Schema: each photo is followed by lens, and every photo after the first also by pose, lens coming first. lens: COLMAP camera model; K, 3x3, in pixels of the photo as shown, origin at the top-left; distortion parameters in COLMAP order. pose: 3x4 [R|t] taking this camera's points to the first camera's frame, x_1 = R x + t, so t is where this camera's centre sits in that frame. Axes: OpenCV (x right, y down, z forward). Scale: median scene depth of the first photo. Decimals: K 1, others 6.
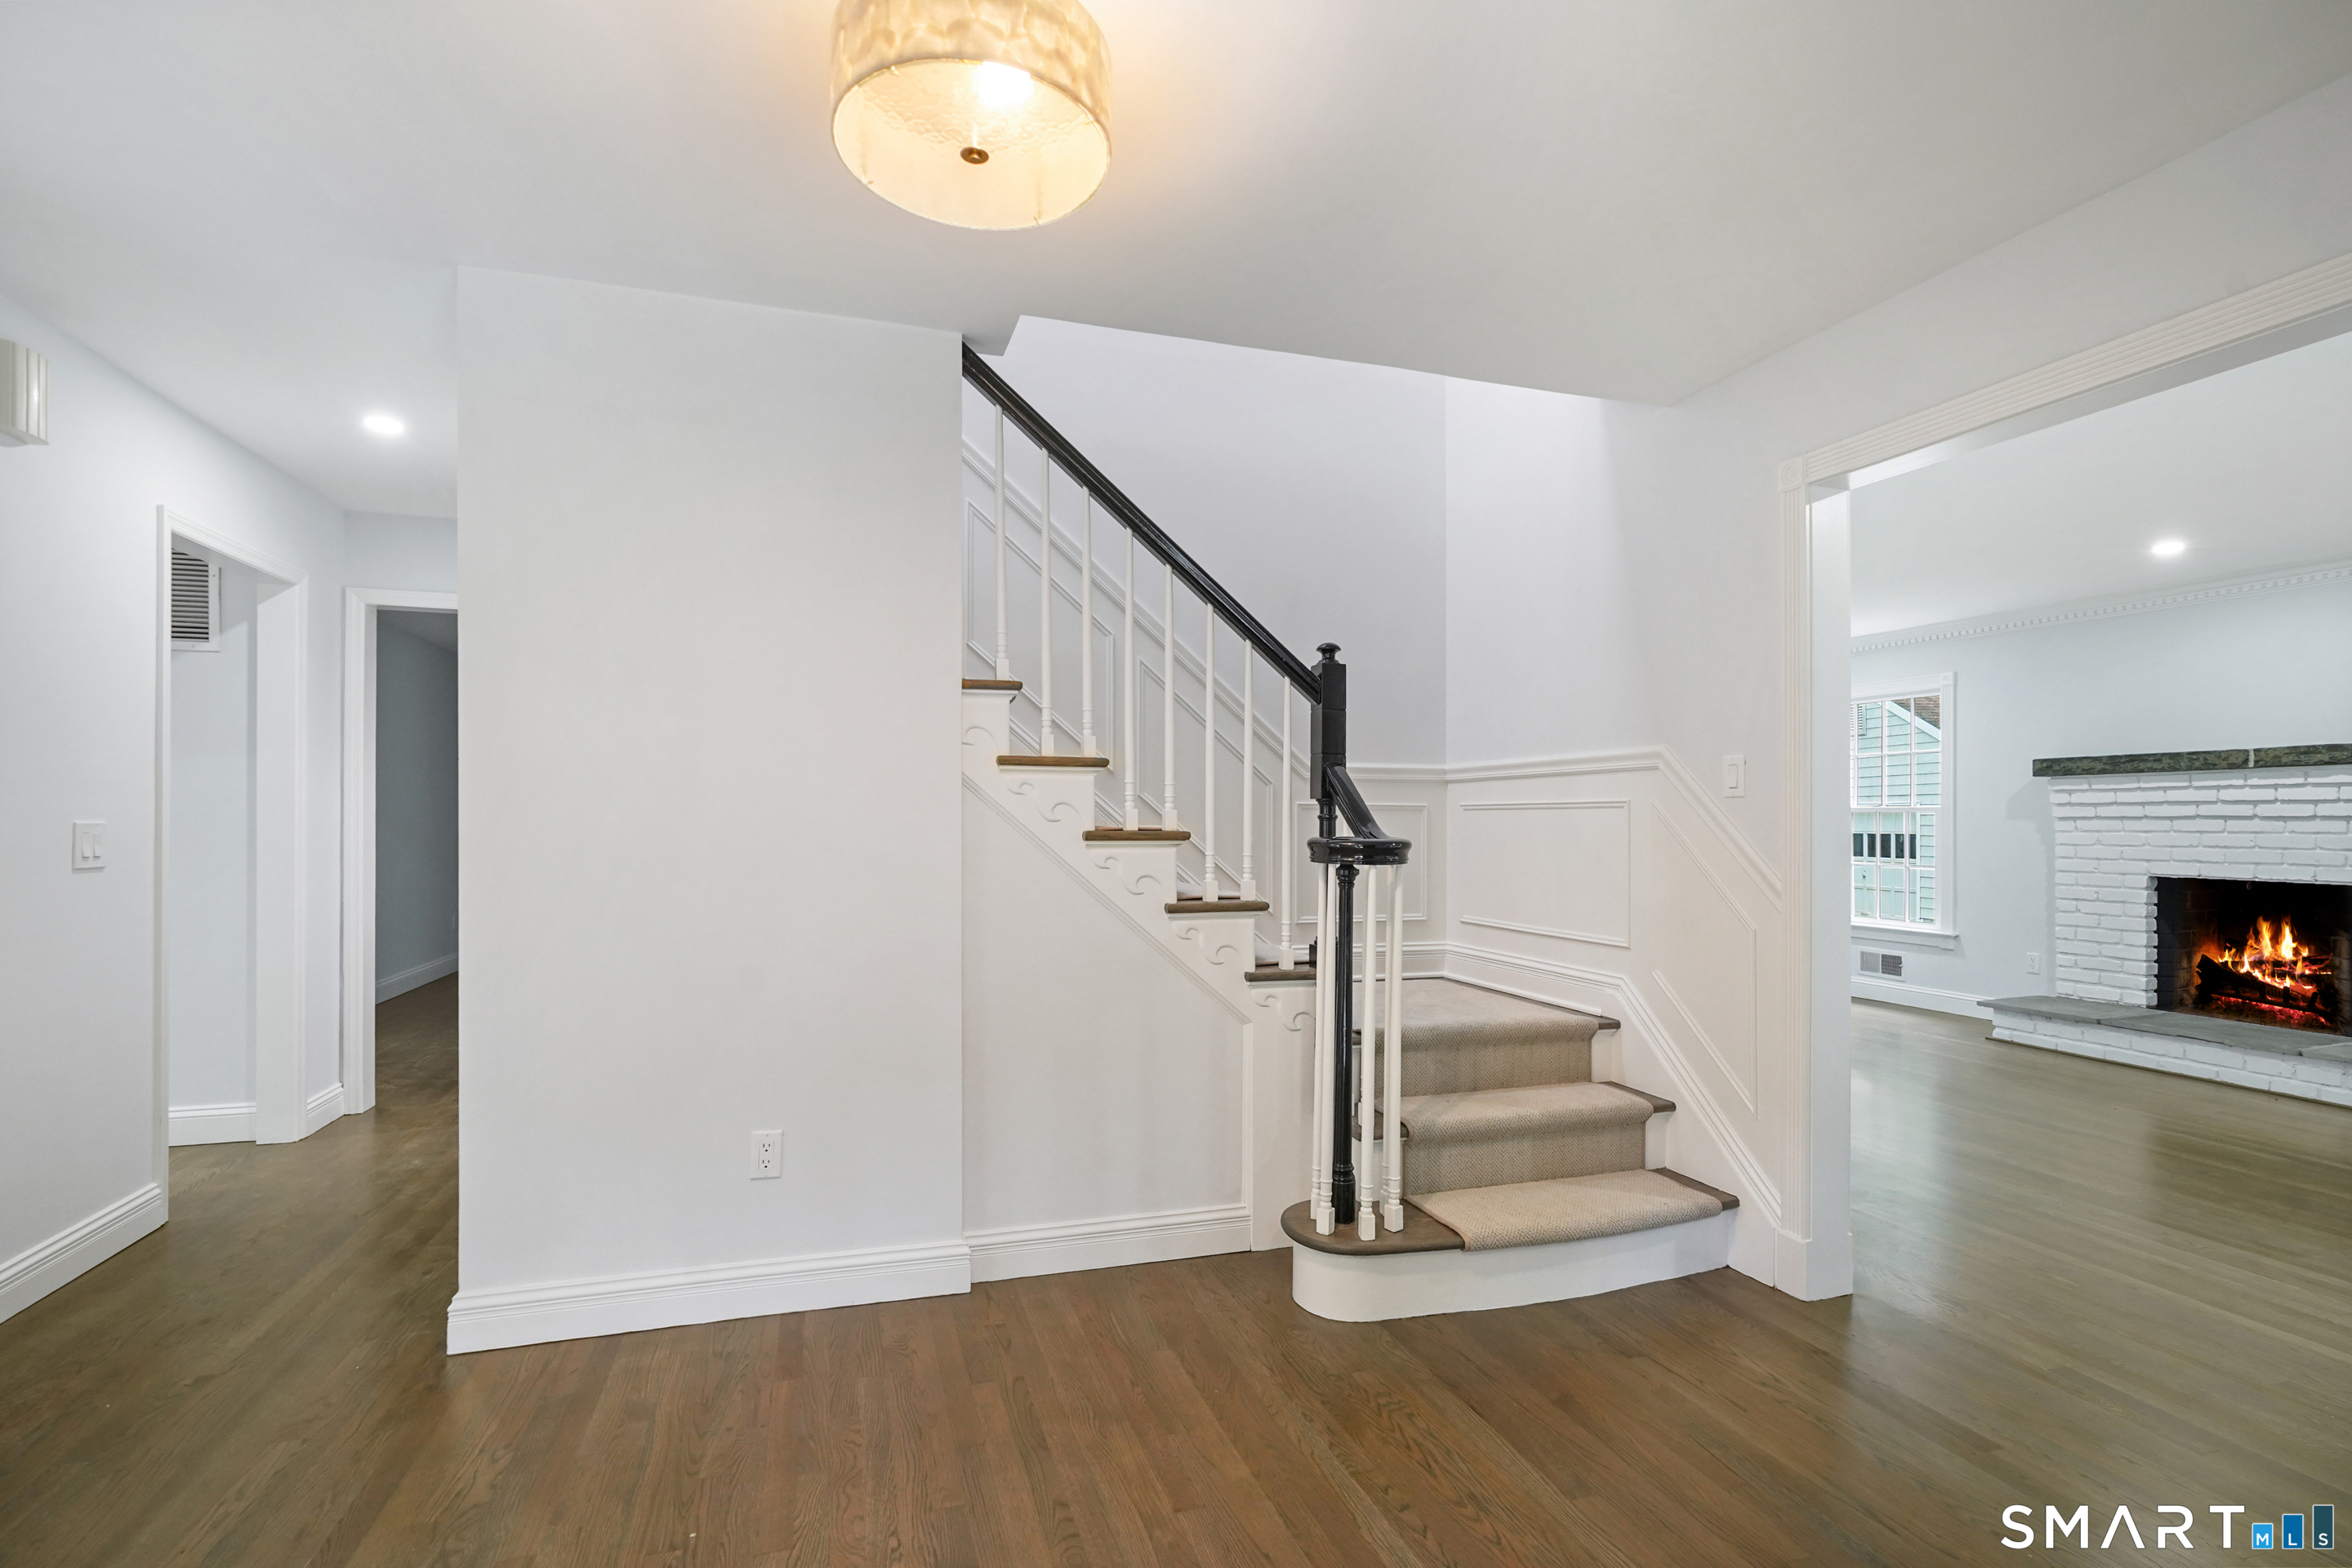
lens RADIAL K [[1071.3, 0, 1168.7], [0, 1071.3, 816.7], [0, 0, 1]] dist [-0.001351, -0.000090]
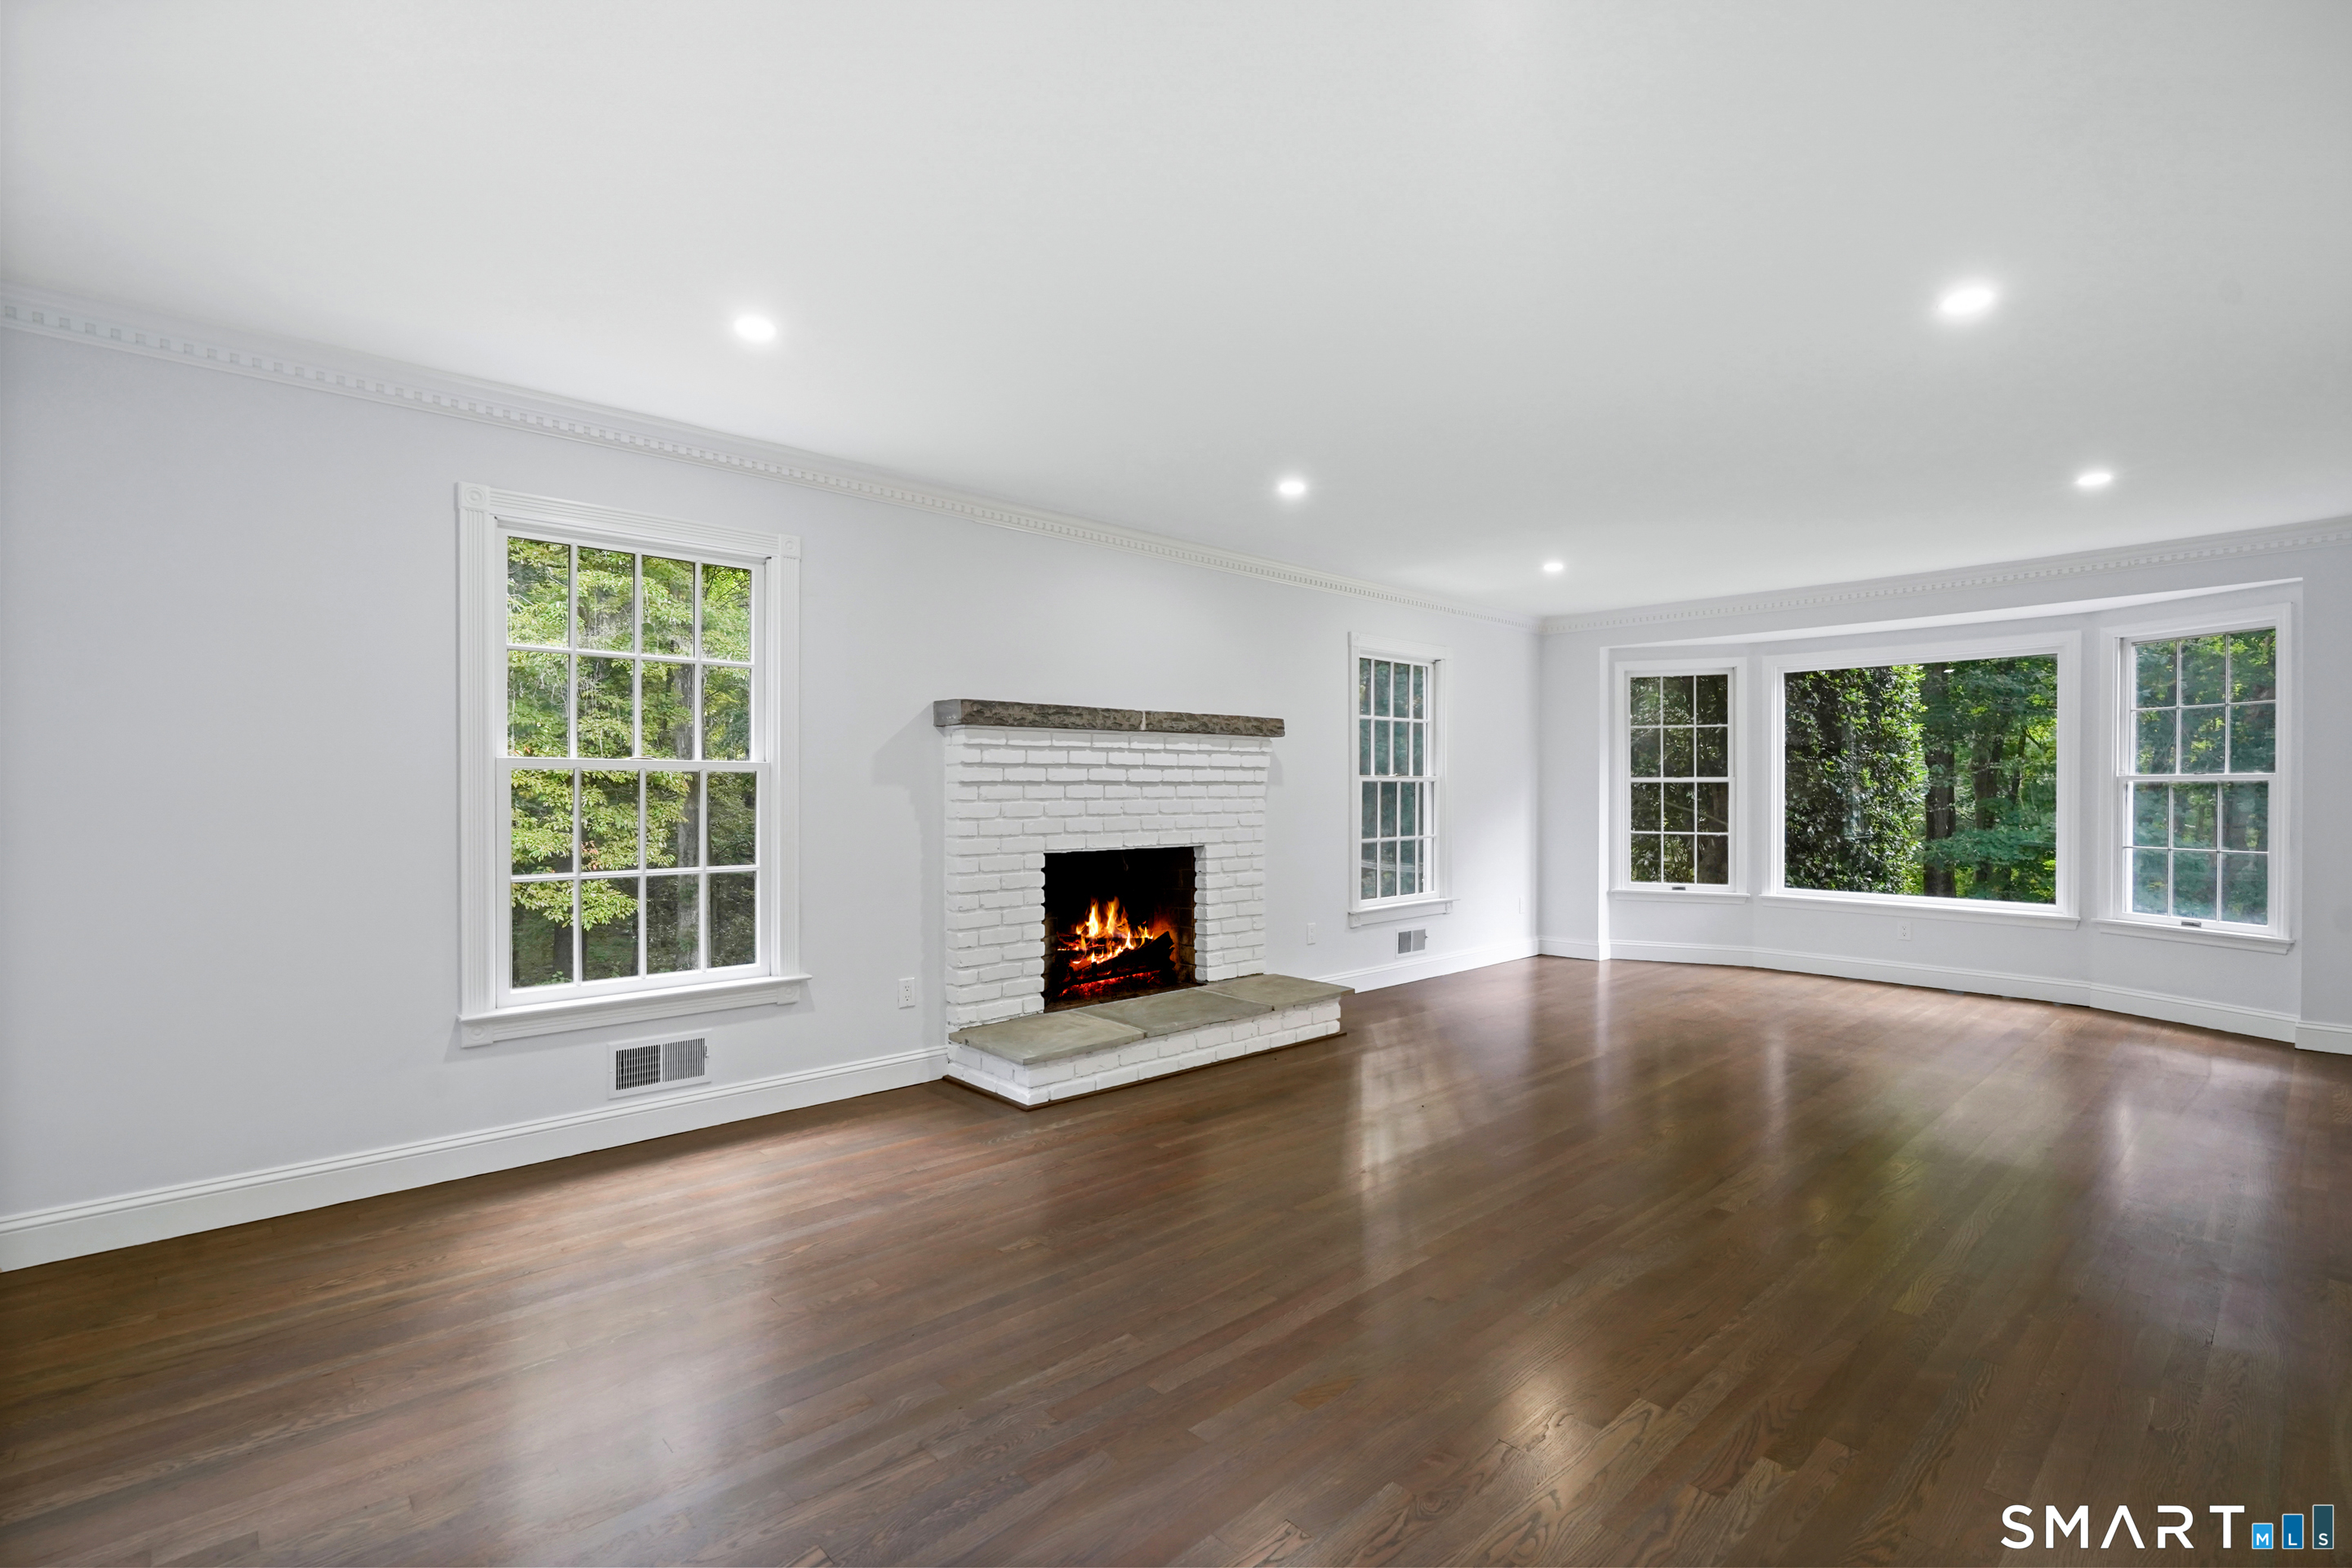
lens RADIAL K [[1066.1, 0, 1176.0], [0, 1066.1, 784.0], [0, 0, 1]] dist [0.000475, 0.000014]
pose [[-0.408276, 0.000411, 0.912858, 0.119327], [-0.003046, 0.999994, -0.001812, 0.003131], [-0.912853, -0.003520, -0.408272, 1.222691]]
